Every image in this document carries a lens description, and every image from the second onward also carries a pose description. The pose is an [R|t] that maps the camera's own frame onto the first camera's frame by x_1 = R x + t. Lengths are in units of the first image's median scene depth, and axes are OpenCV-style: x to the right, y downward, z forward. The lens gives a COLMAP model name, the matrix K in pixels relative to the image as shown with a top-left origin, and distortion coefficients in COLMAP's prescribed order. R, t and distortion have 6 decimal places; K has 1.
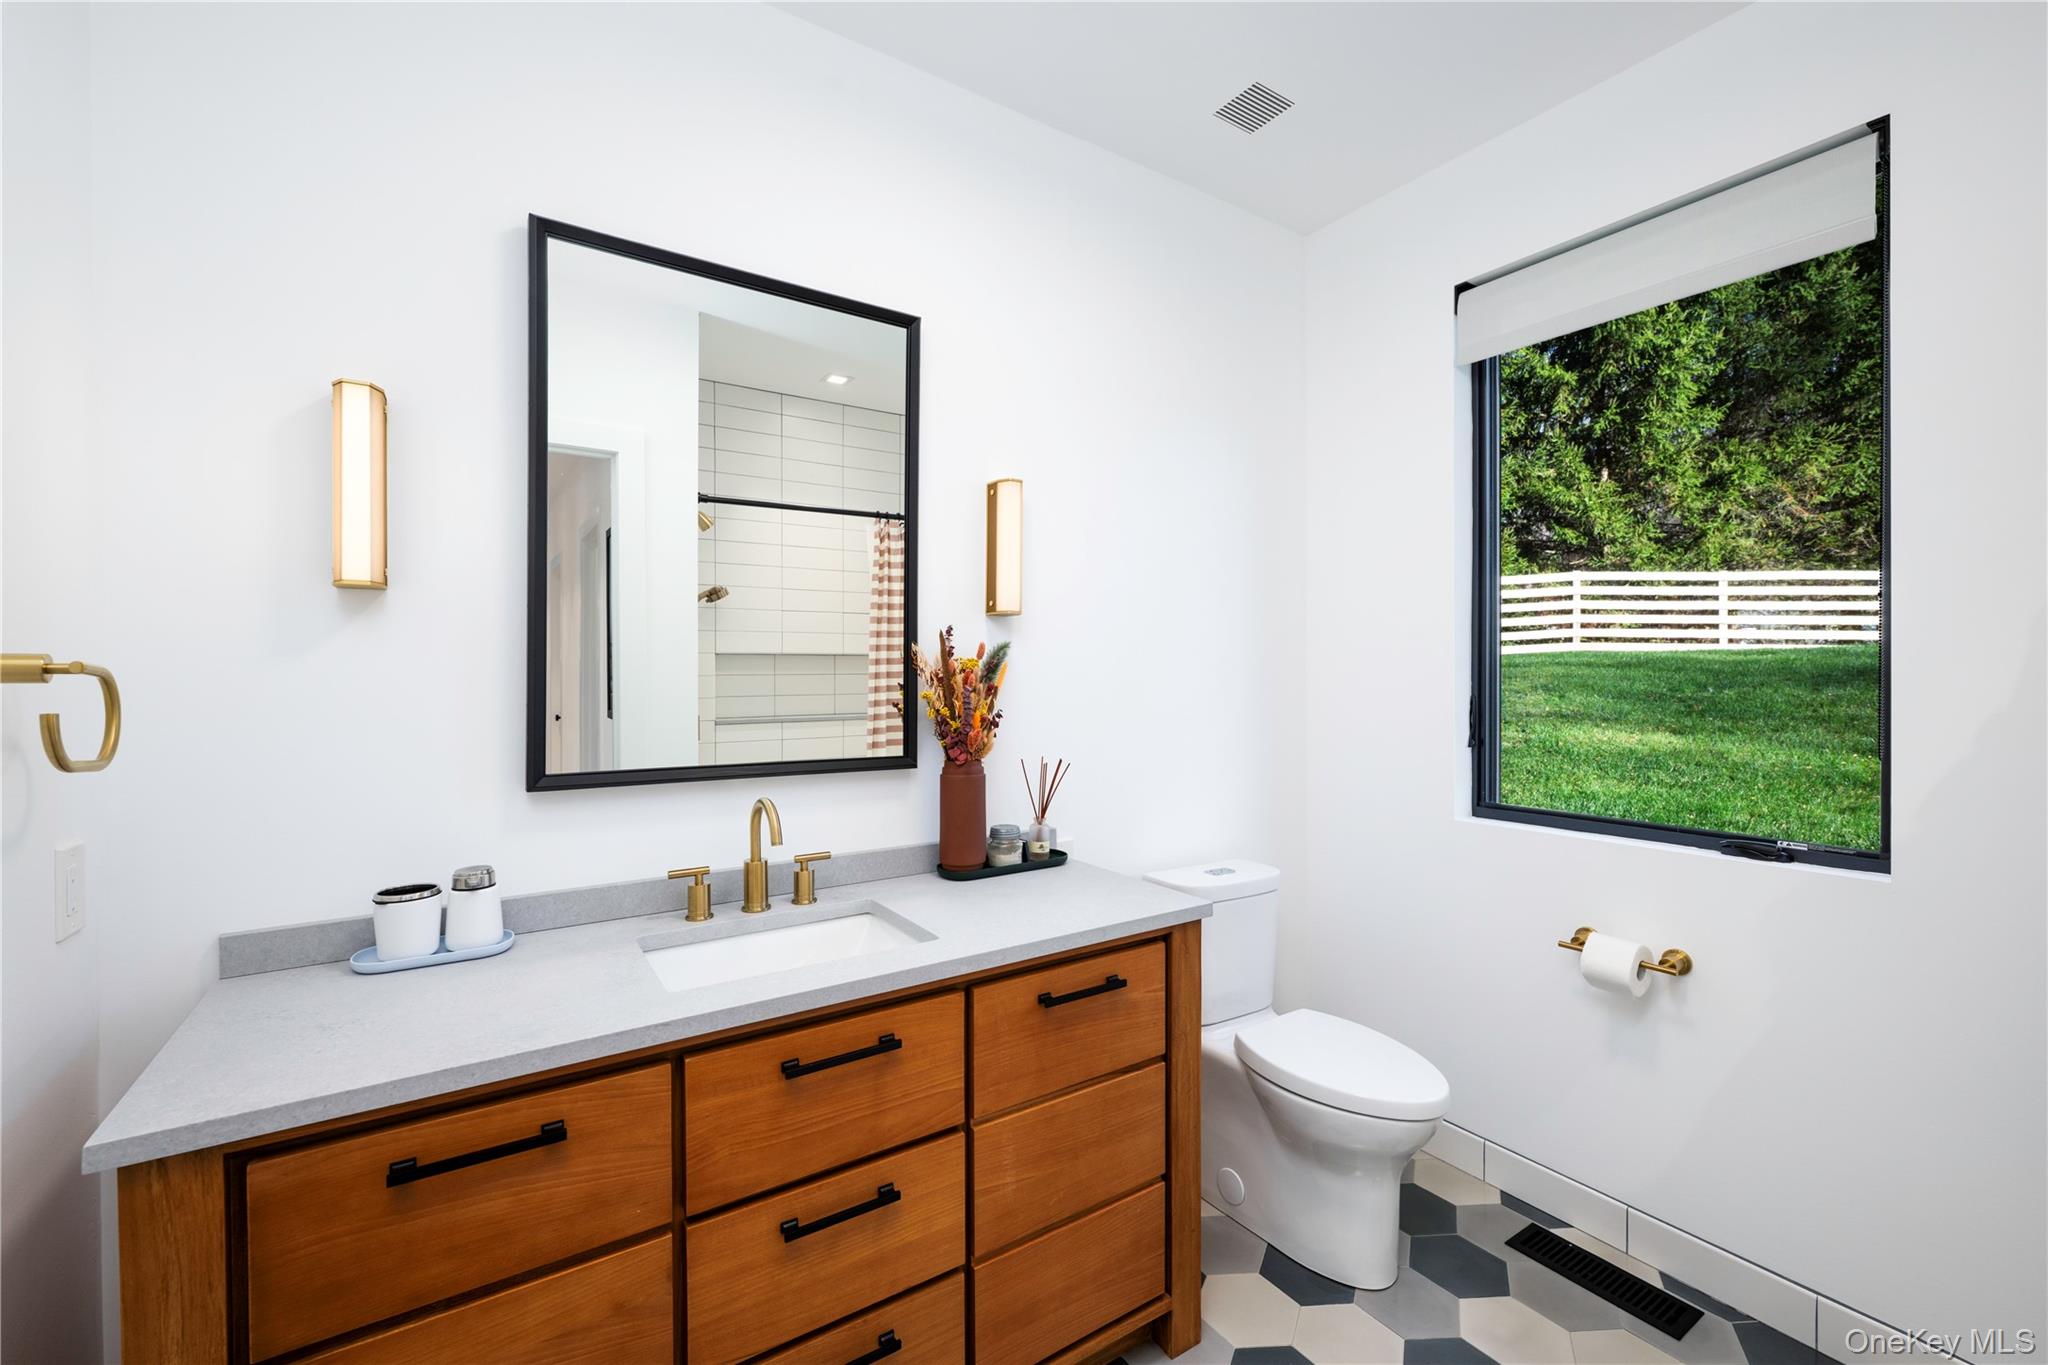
lens RADIAL K [[841.2, 0, 1024.0], [0, 841.2, 682.5], [0, 0, 1]] dist [-0.000012, -0.000014]
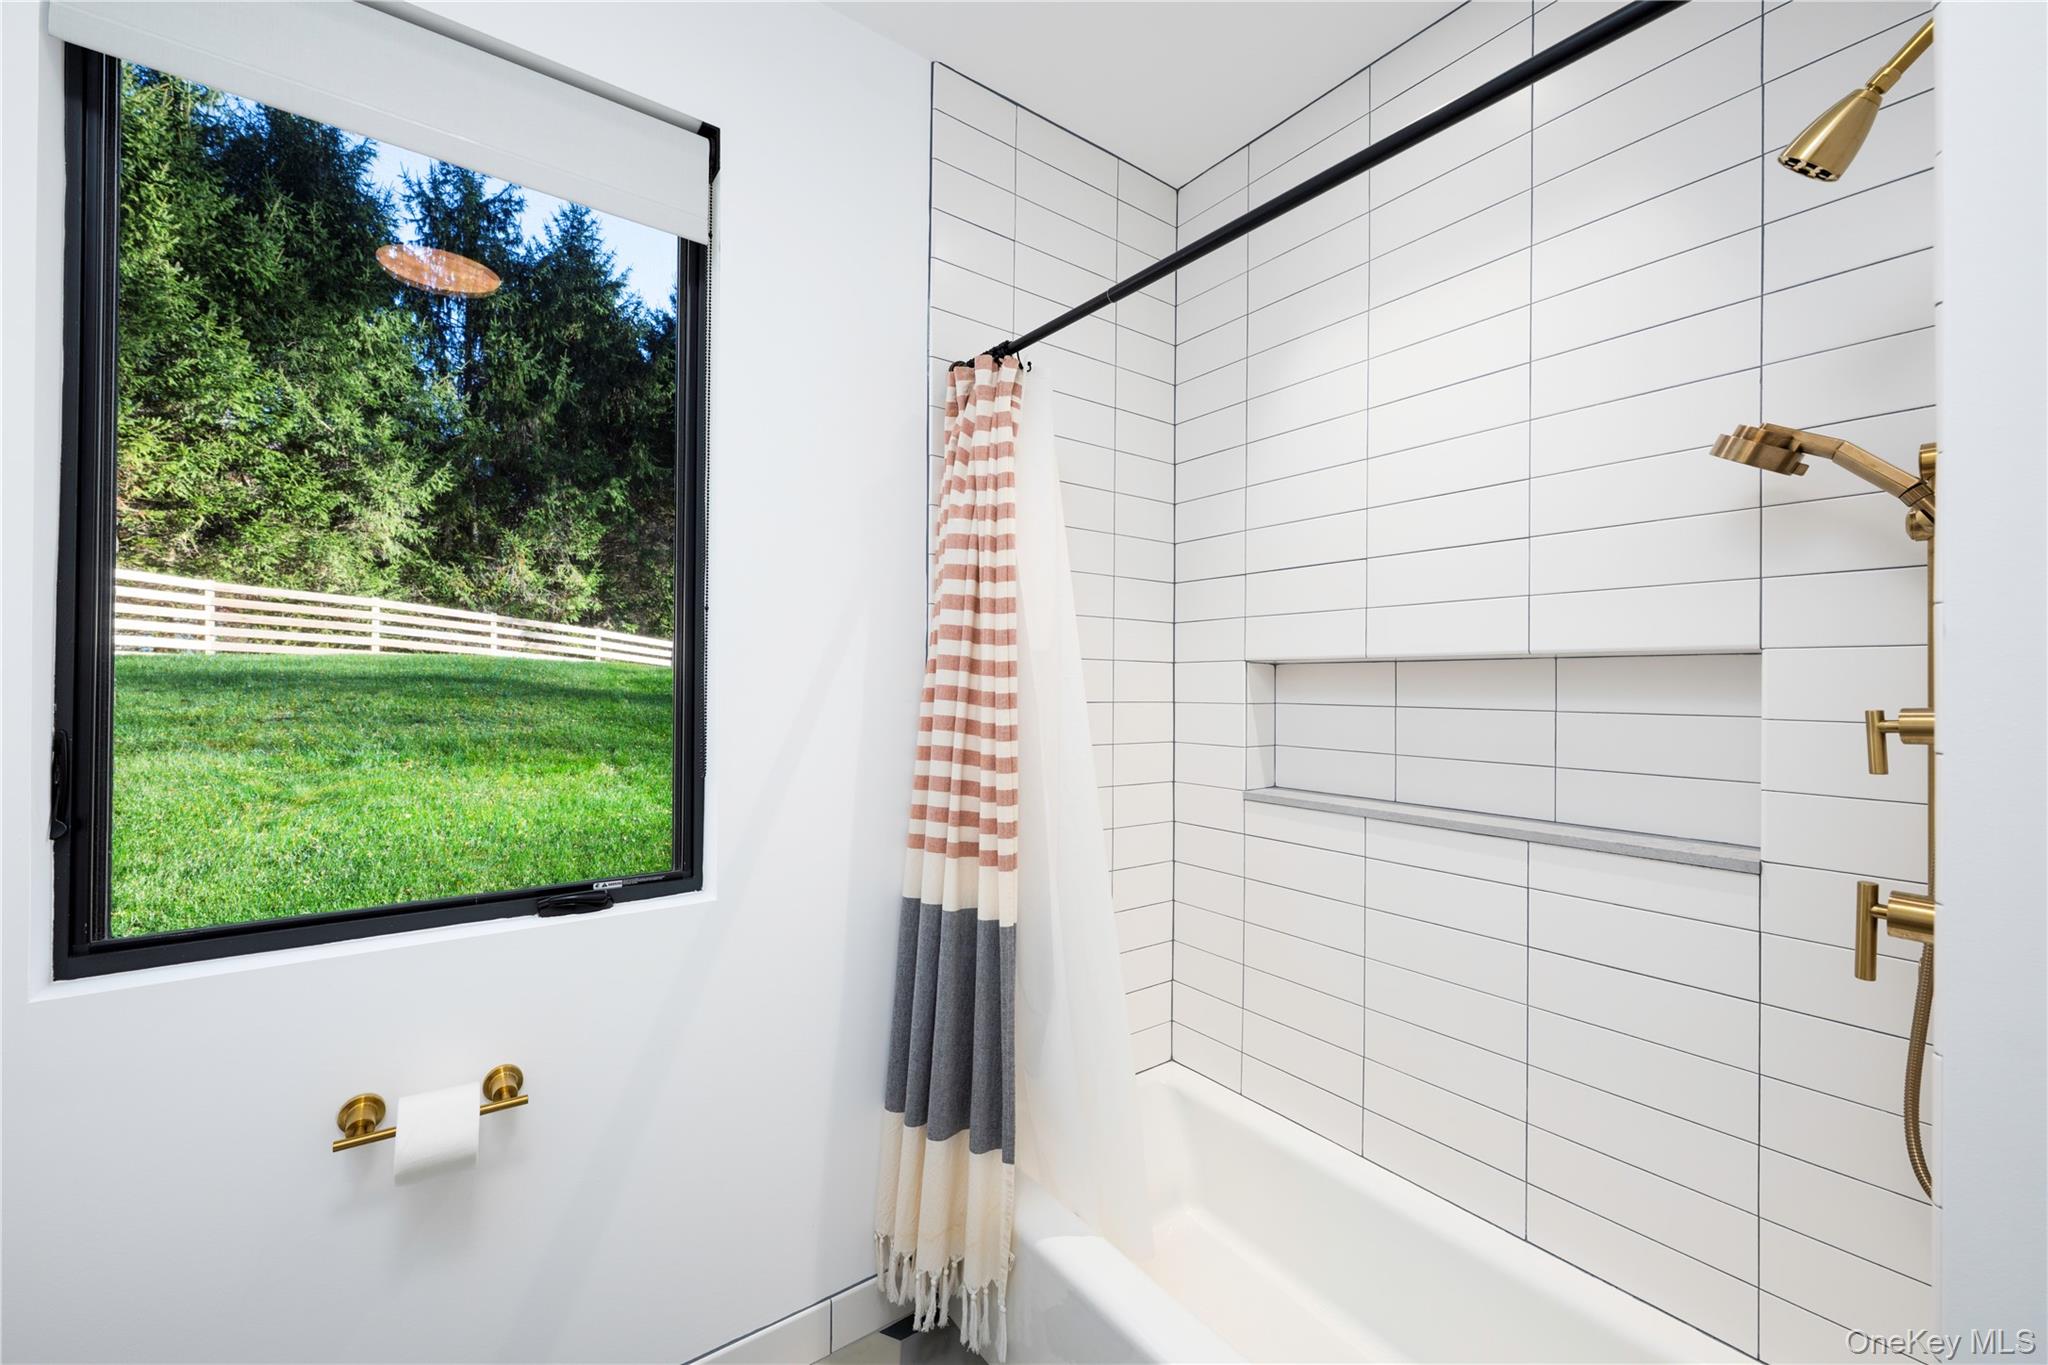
lens RADIAL K [[810.5, 0, 1025.1], [0, 810.5, 693.6], [0, 0, 1]] dist [0.000903, 0.000115]
pose [[-0.055862, -0.005601, 0.998423, 0.032449], [0.002465, 0.999980, 0.005748, -0.008474], [-0.998435, 0.002783, -0.055847, 0.464133]]
